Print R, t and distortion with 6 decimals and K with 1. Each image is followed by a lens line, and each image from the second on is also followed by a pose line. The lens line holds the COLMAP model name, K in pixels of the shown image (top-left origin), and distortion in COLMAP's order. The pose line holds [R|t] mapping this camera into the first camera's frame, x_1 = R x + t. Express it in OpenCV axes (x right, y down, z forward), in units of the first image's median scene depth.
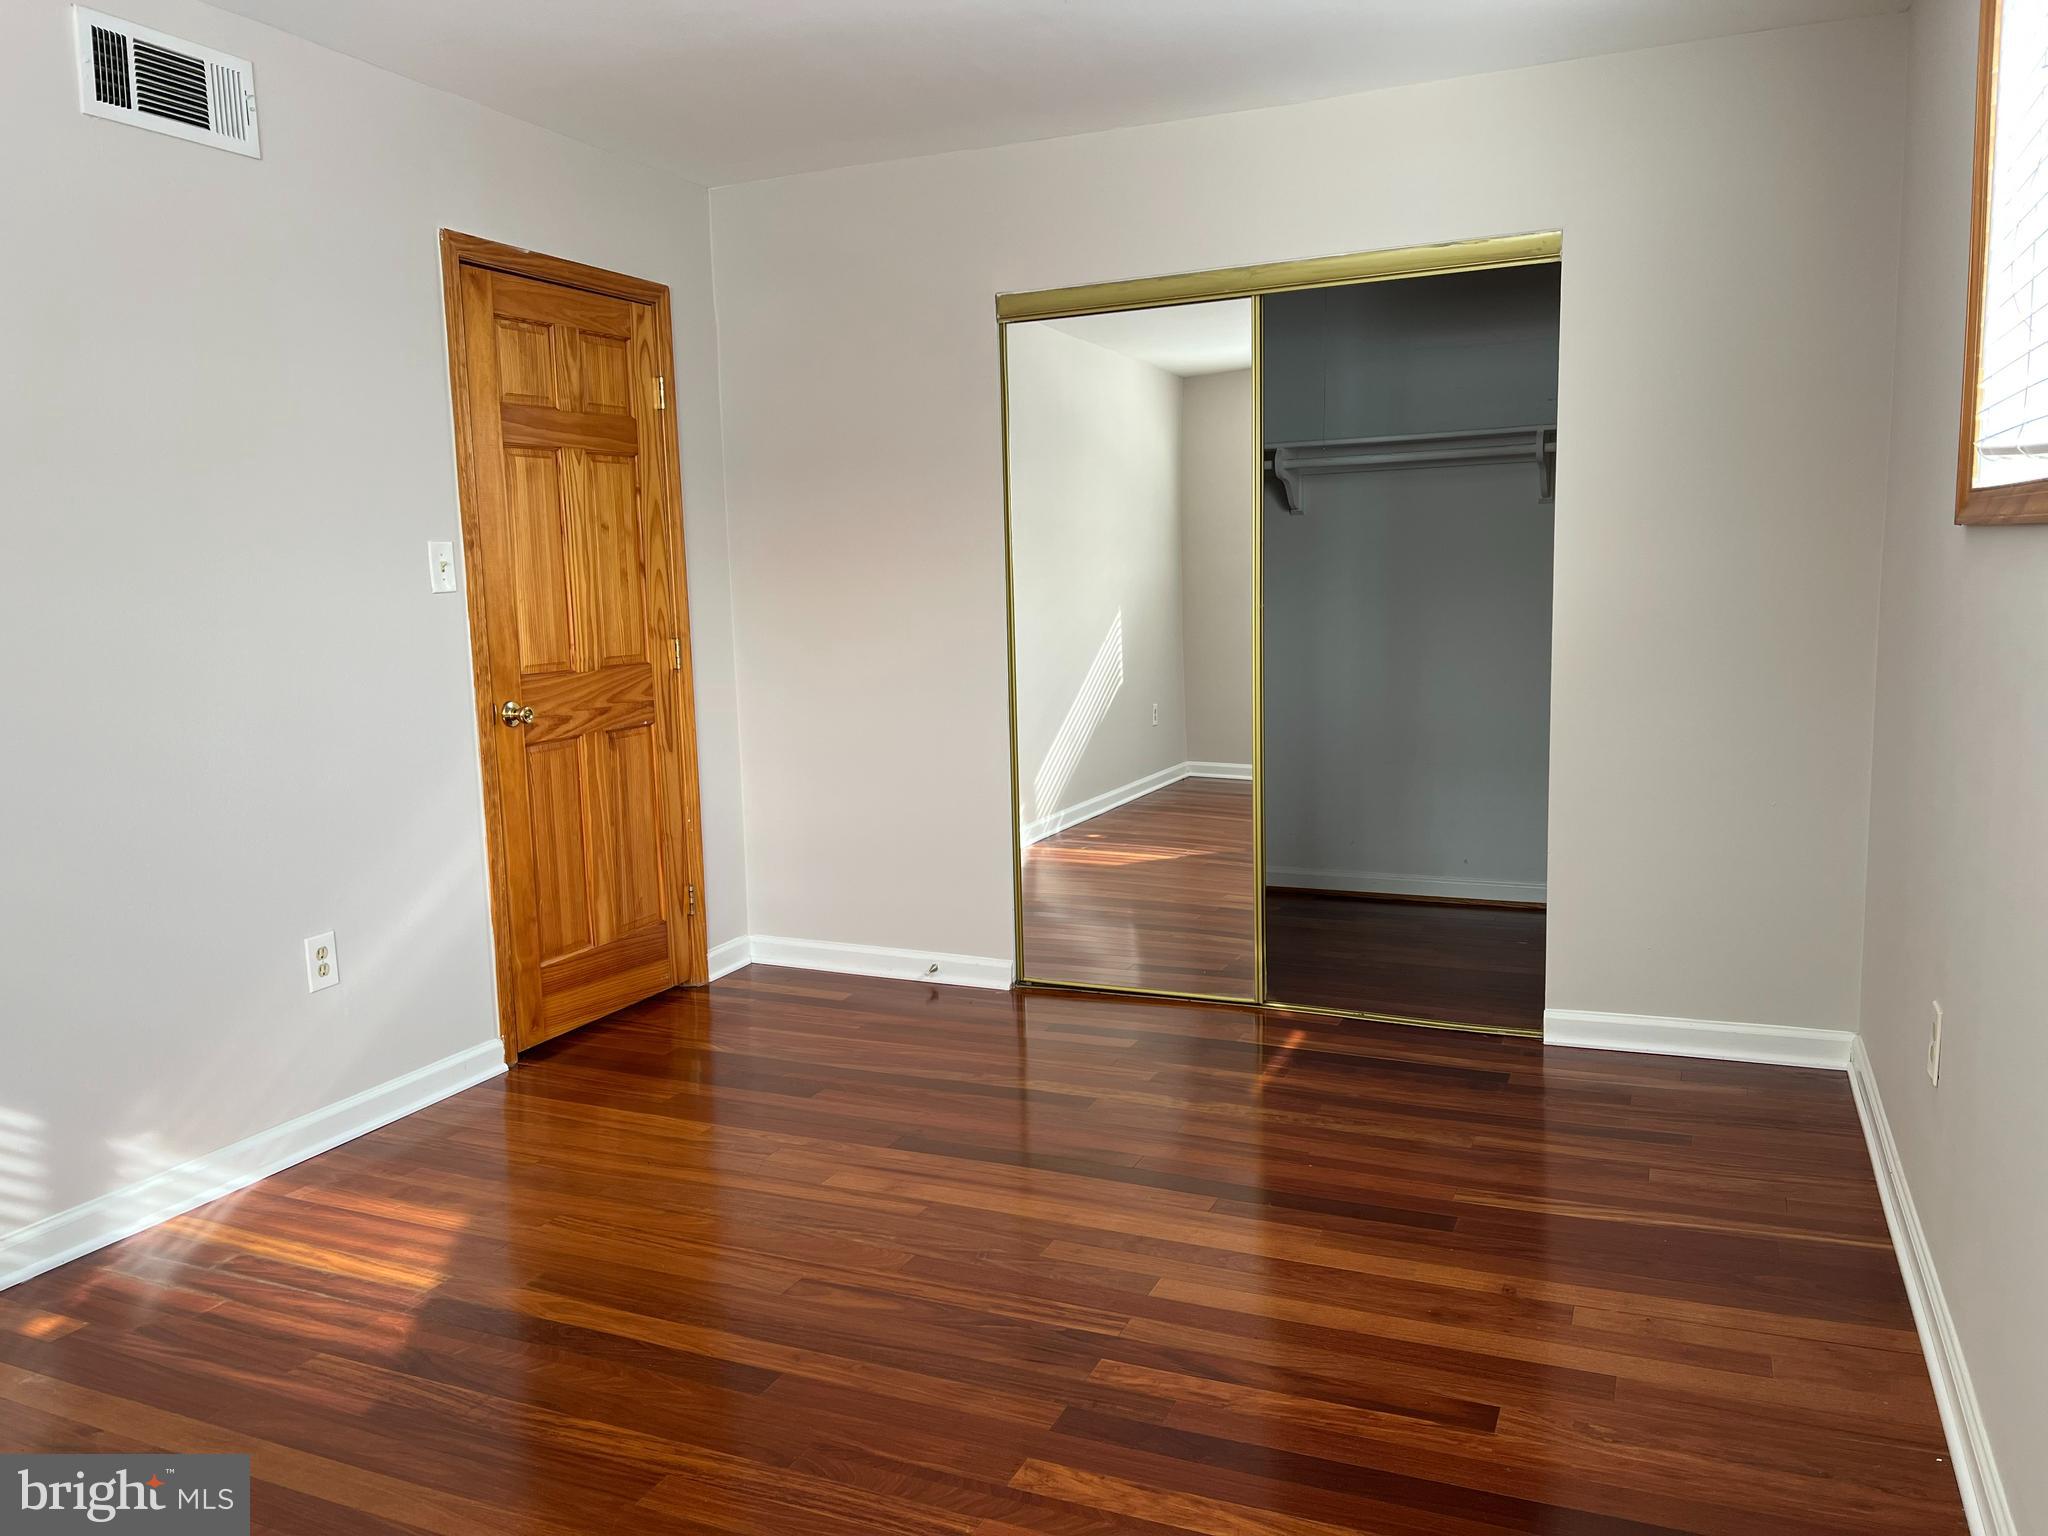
lens RADIAL K [[1532.1, 0, 1022.9], [0, 1532.1, 764.9], [0, 0, 1]] dist [0.070452, -0.087714]
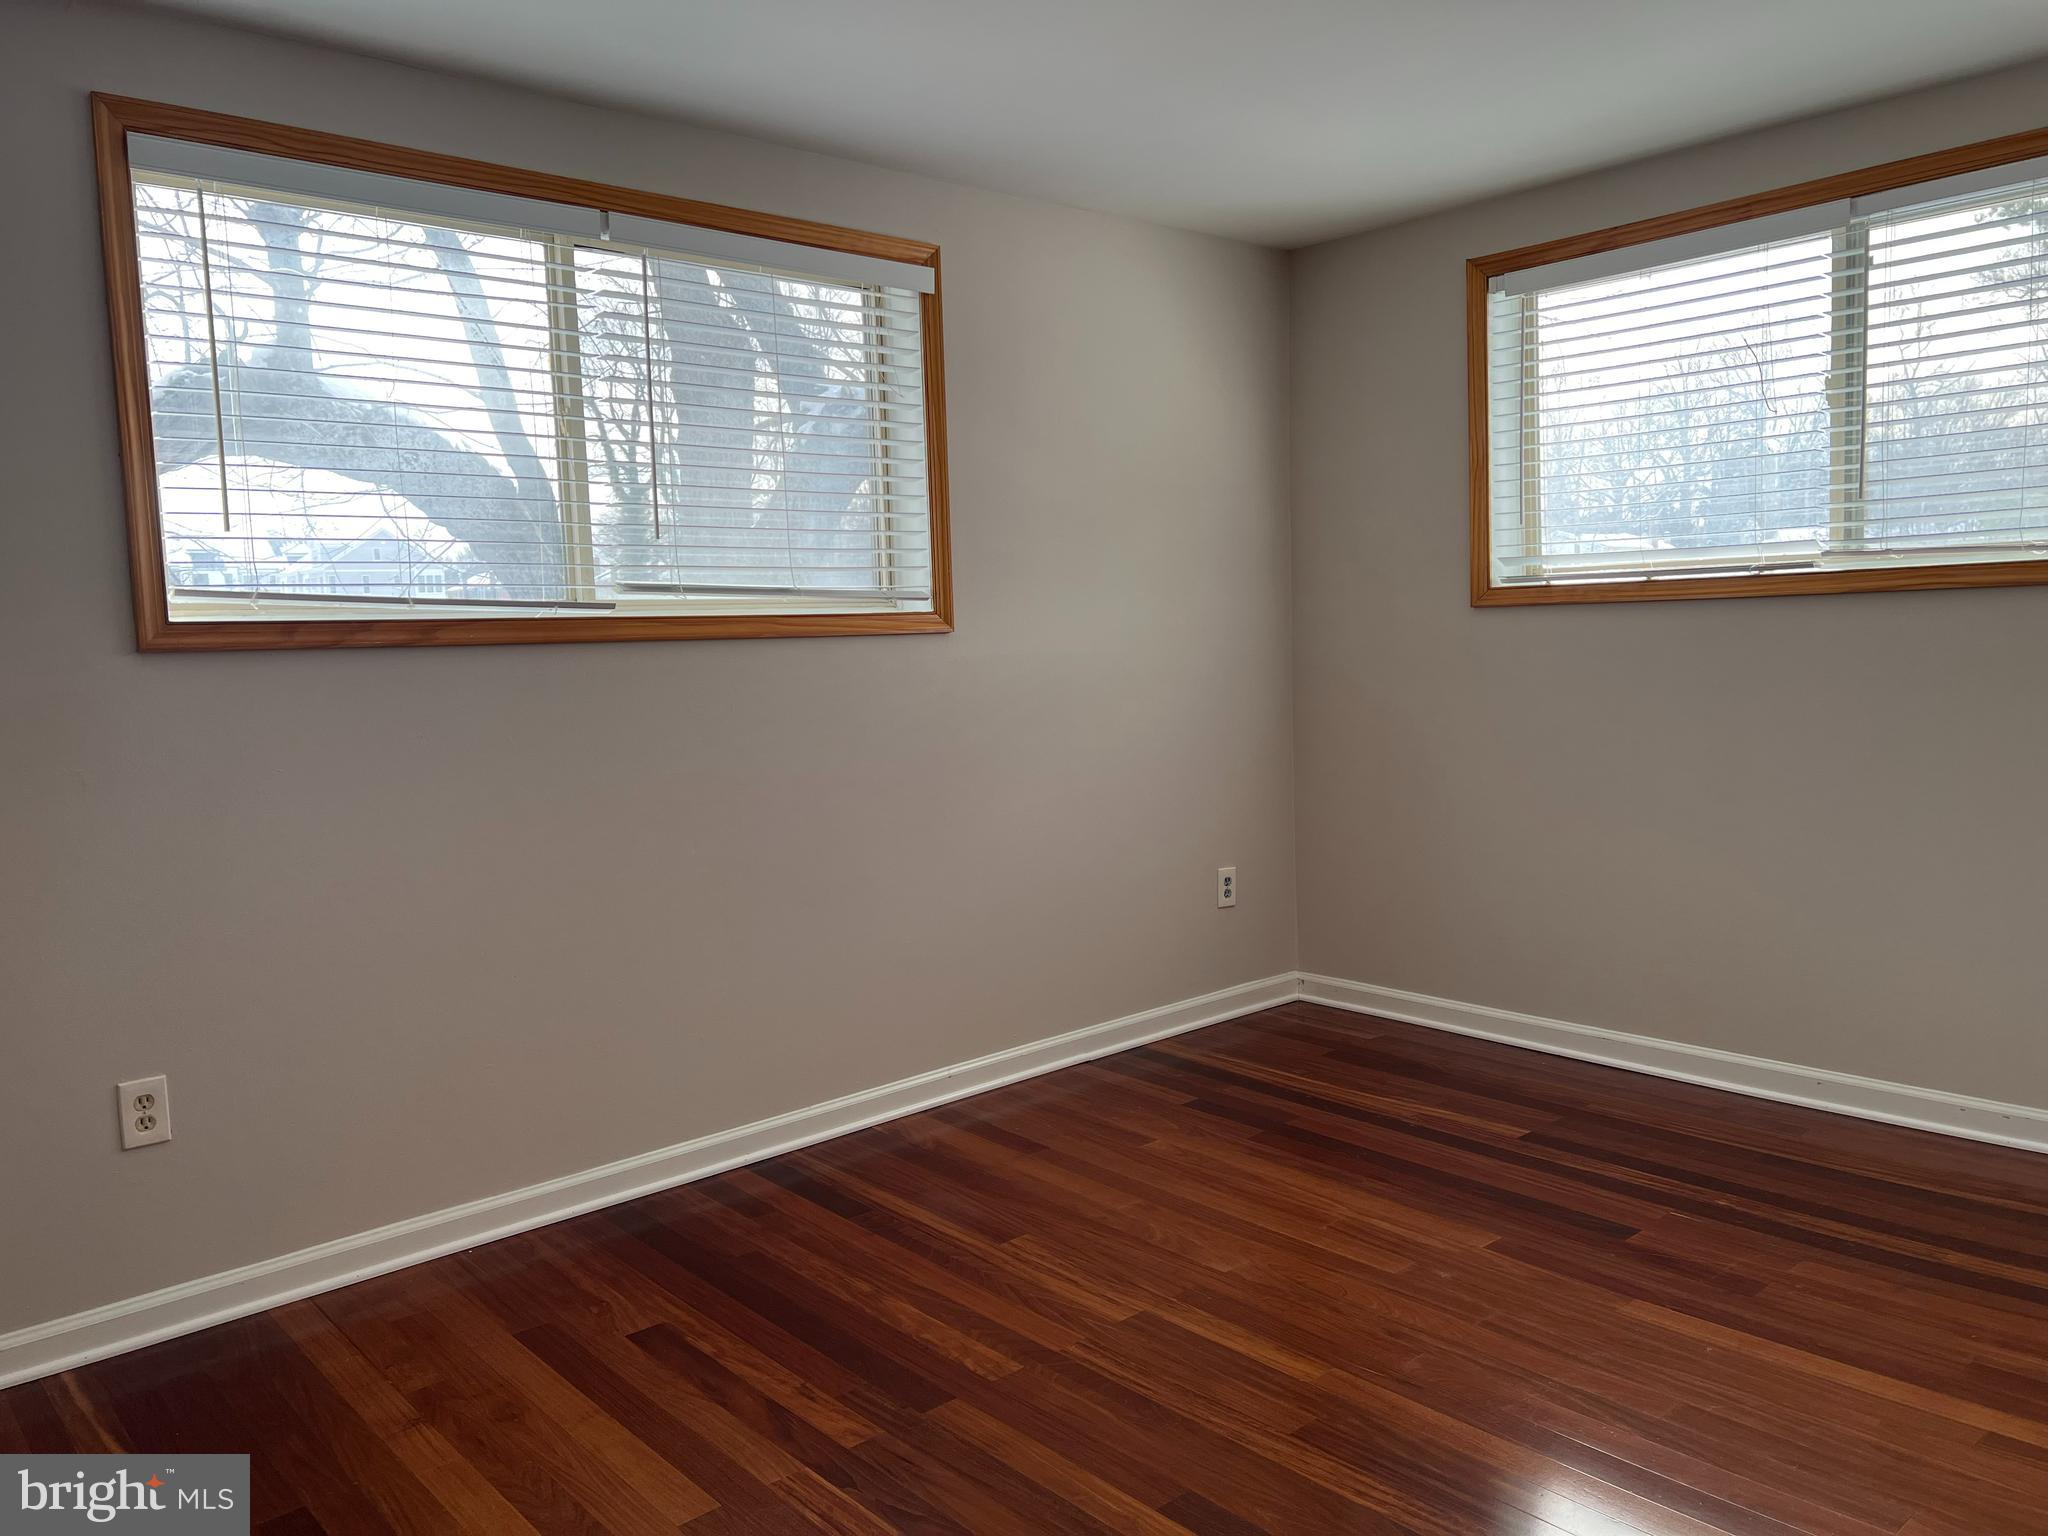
lens RADIAL K [[1532.1, 0, 1022.9], [0, 1532.1, 763.8], [0, 0, 1]] dist [0.070452, -0.087714]
pose [[-0.902464, 0.012688, 0.430578, -0.501394], [0.115332, 0.970191, 0.213140, -0.245748], [-0.415039, 0.242011, -0.877026, 1.793852]]
